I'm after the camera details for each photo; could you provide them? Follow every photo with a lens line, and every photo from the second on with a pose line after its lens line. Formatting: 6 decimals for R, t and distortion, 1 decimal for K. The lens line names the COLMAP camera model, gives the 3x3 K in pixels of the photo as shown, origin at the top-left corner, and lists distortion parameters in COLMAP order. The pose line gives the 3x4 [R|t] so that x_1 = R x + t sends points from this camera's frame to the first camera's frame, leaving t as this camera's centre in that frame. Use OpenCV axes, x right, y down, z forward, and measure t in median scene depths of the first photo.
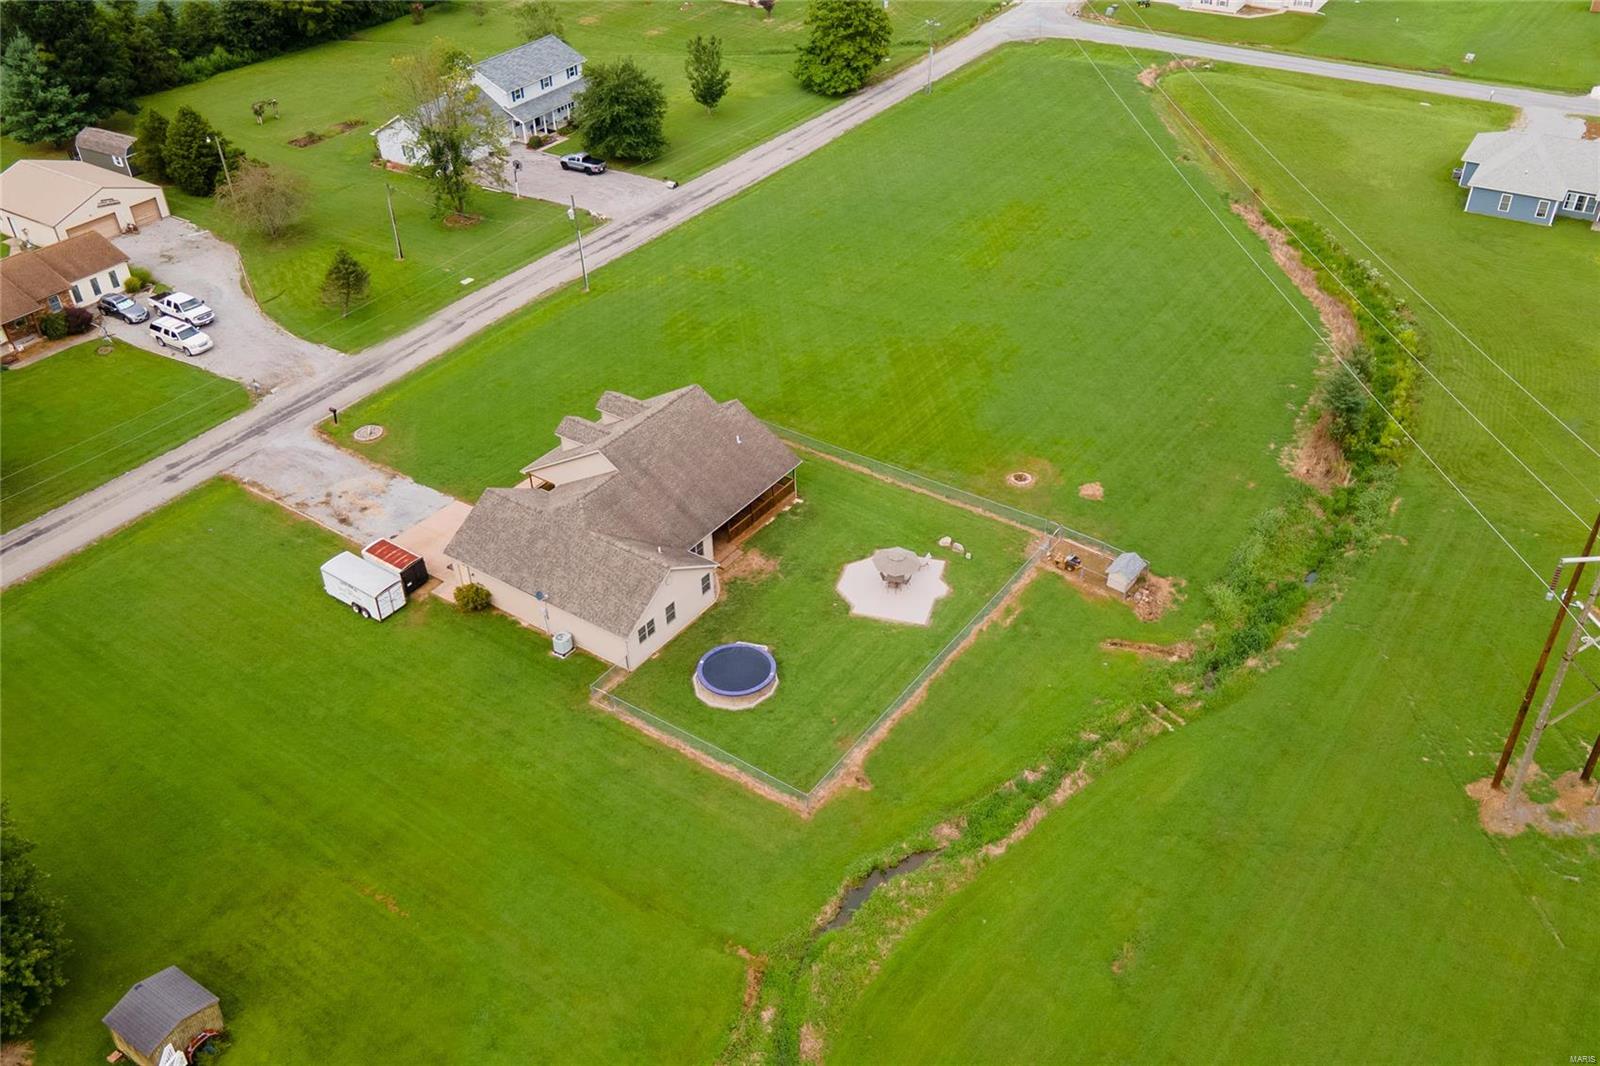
lens RADIAL K [[1406.5, 0, 841.5], [0, 1406.5, 533.4], [0, 0, 1]] dist [0.006735, 0.006458]
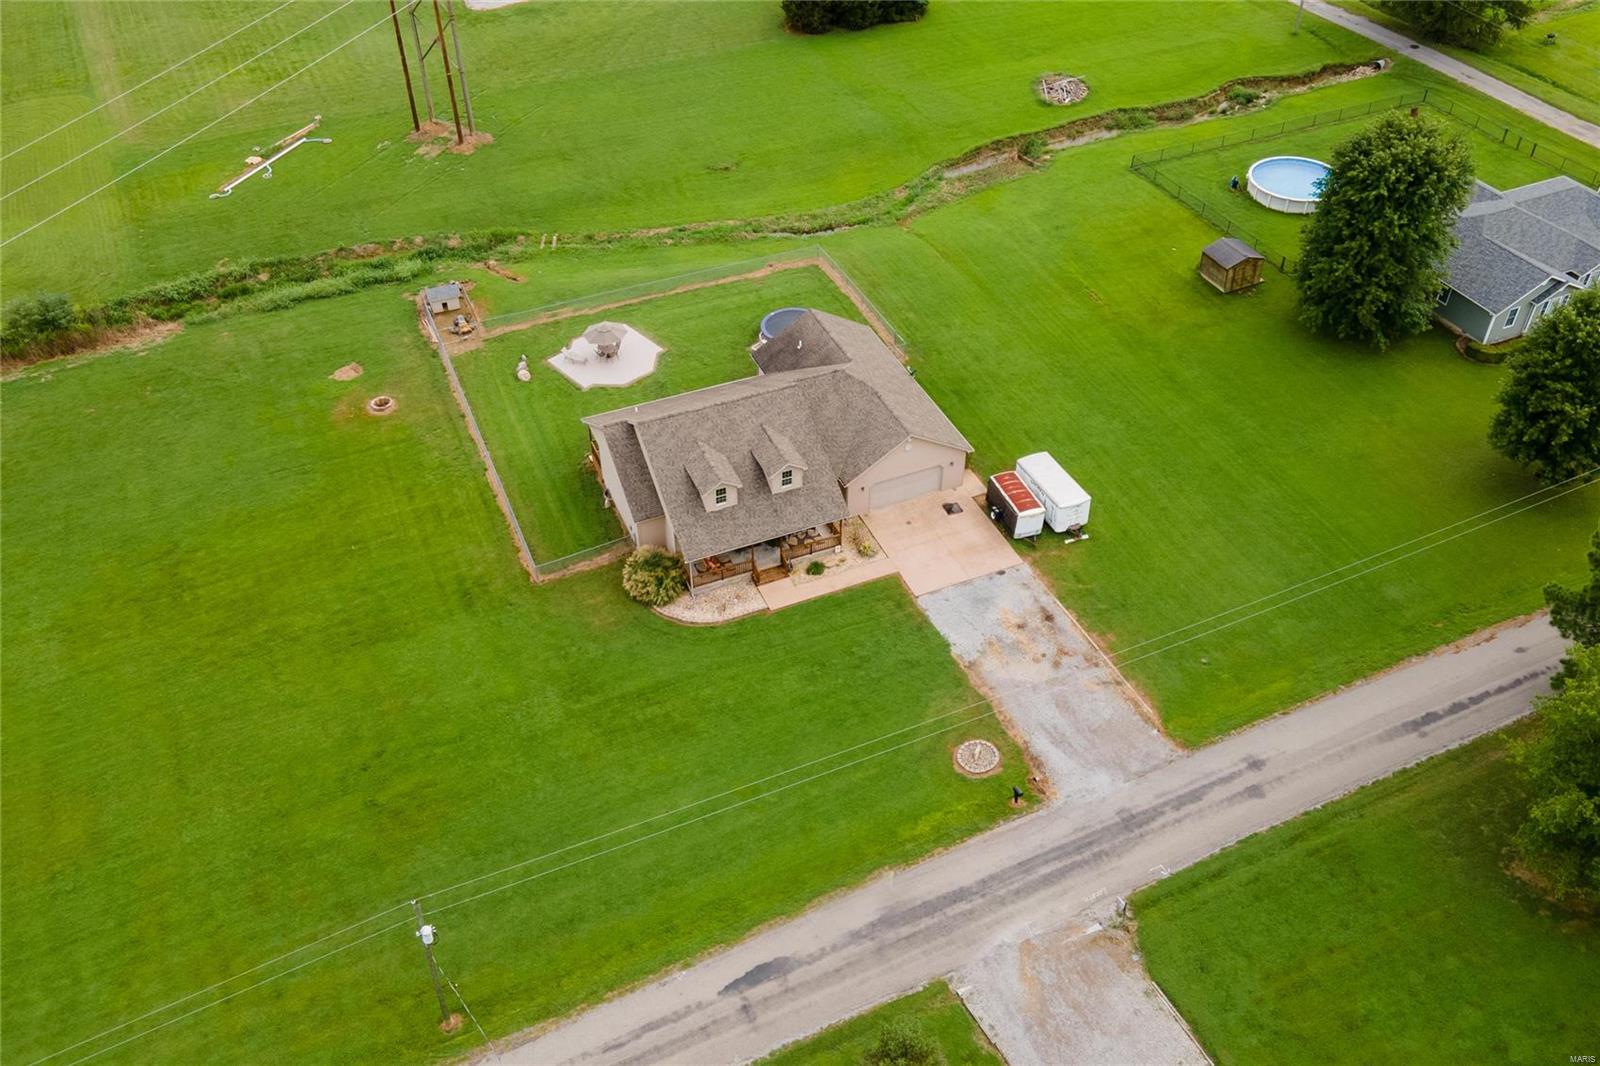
lens RADIAL K [[1392.0, 0, 800.0], [0, 1392.0, 533.0], [0, 0, 1]] dist [0.013688, 0.012472]
pose [[-0.840428, -0.348386, 0.415101, -0.549505], [0.323189, 0.292644, 0.899949, -0.797676], [-0.435006, 0.890498, -0.133352, 1.122914]]
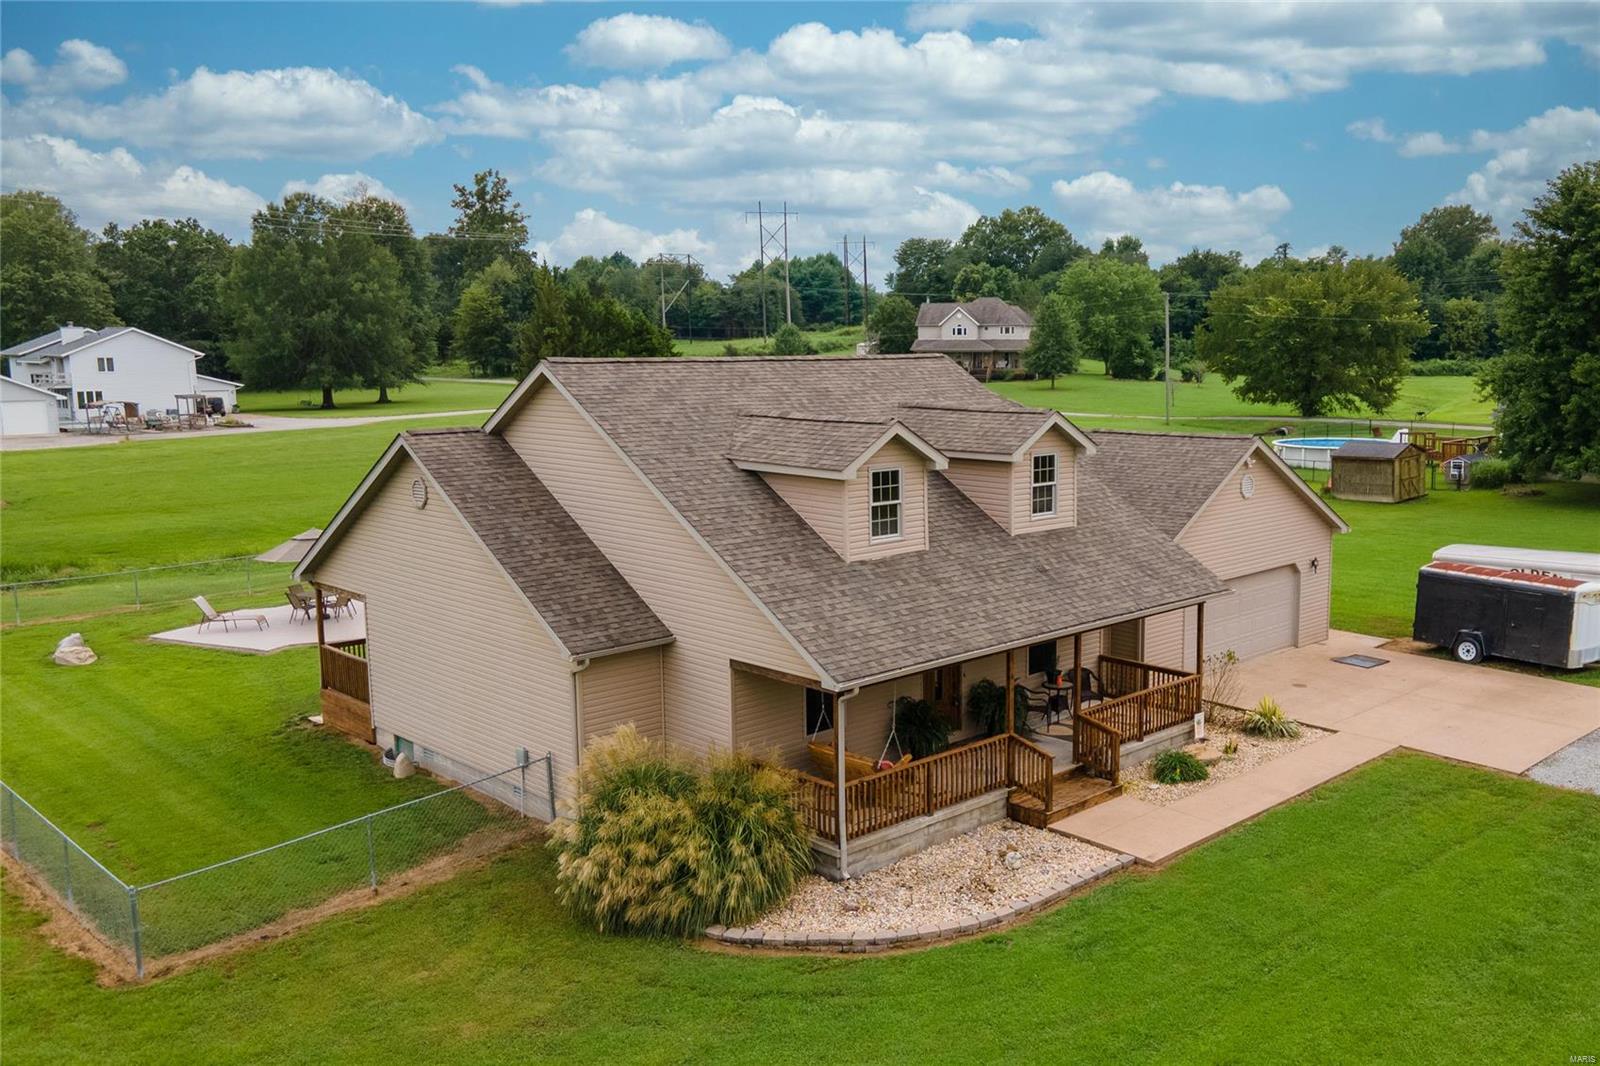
lens RADIAL K [[1394.0, 0, 936.4], [0, 1394.0, 526.7], [0, 0, 1]] dist [0.009311, 0.059152]
pose [[-0.983969, -0.011502, 0.177967, -0.217510], [0.113849, 0.727599, 0.676489, -0.245305], [-0.137270, 0.685906, -0.714626, 1.186056]]
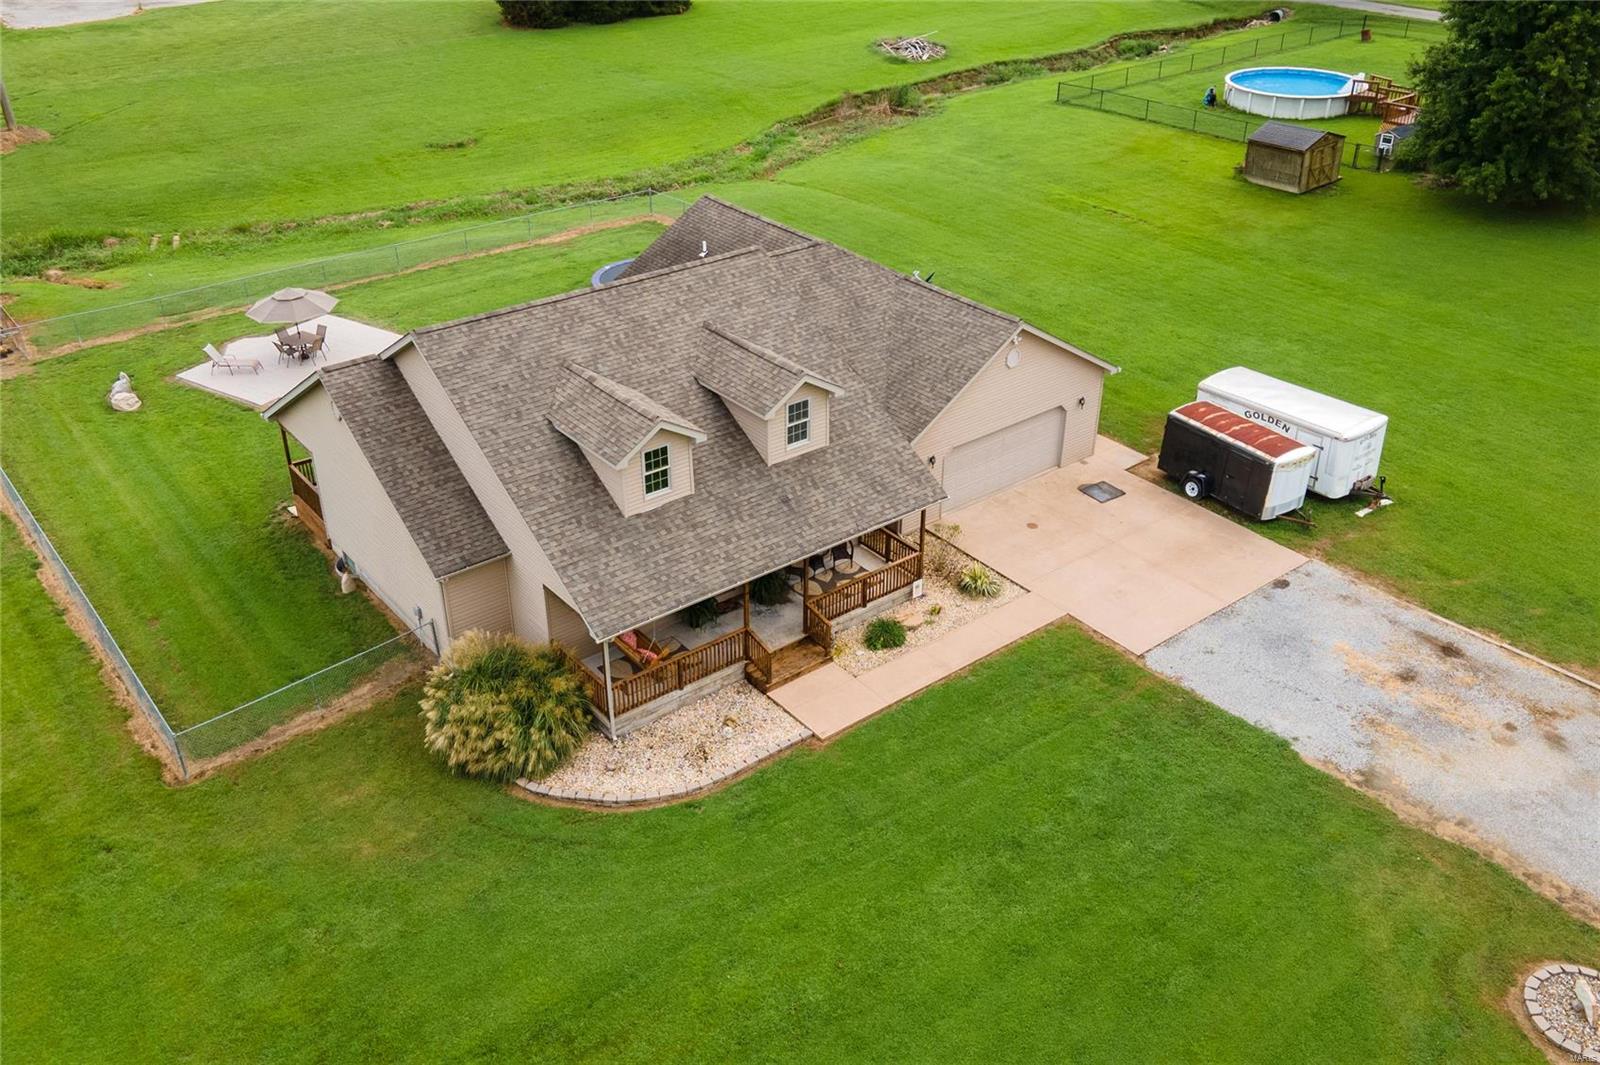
lens RADIAL K [[1392.0, 0, 800.0], [0, 1392.0, 532.5], [0, 0, 1]] dist [0.013688, 0.012472]
pose [[-0.953275, -0.146790, 0.264045, -0.285357], [0.180125, 0.425502, 0.886850, -0.362216], [-0.242532, 0.892973, -0.379180, 1.142294]]
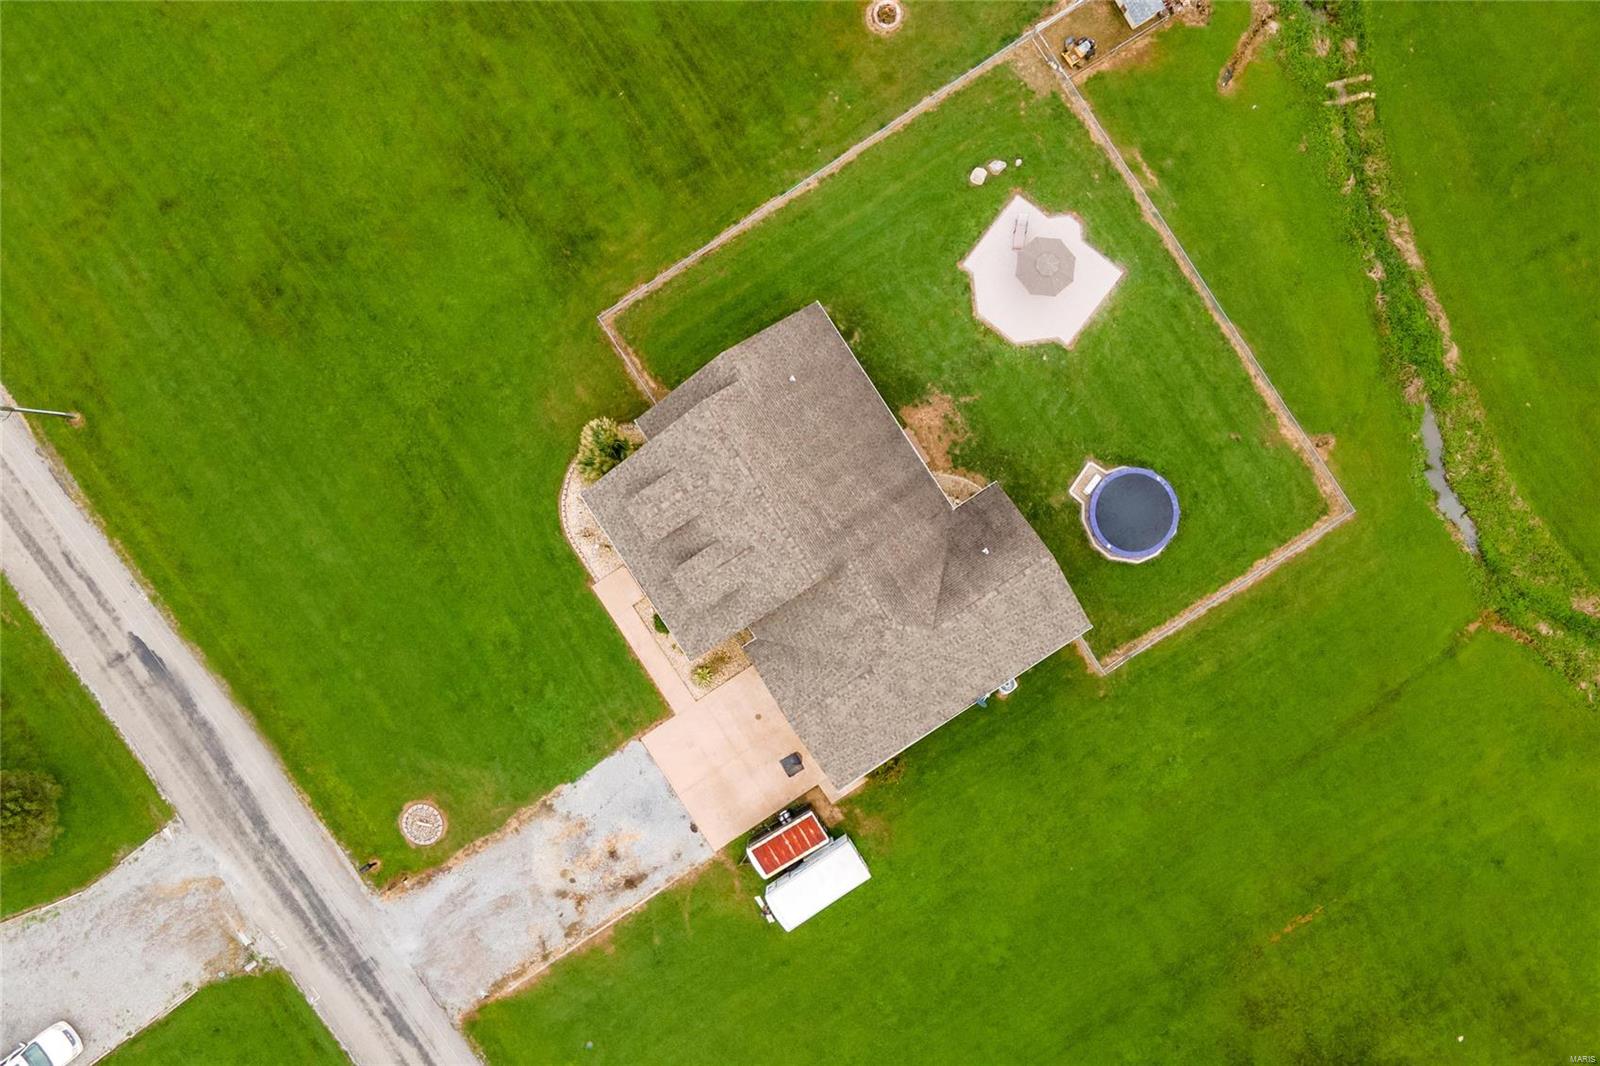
lens RADIAL K [[1392.0, 0, 800.0], [0, 1392.0, 533.0], [0, 0, 1]] dist [0.013688, 0.012472]
pose [[0.385795, -0.922562, -0.006370, -0.137662], [0.543337, 0.221621, 0.809734, -0.611330], [-0.745618, -0.315853, 0.586763, 0.545532]]
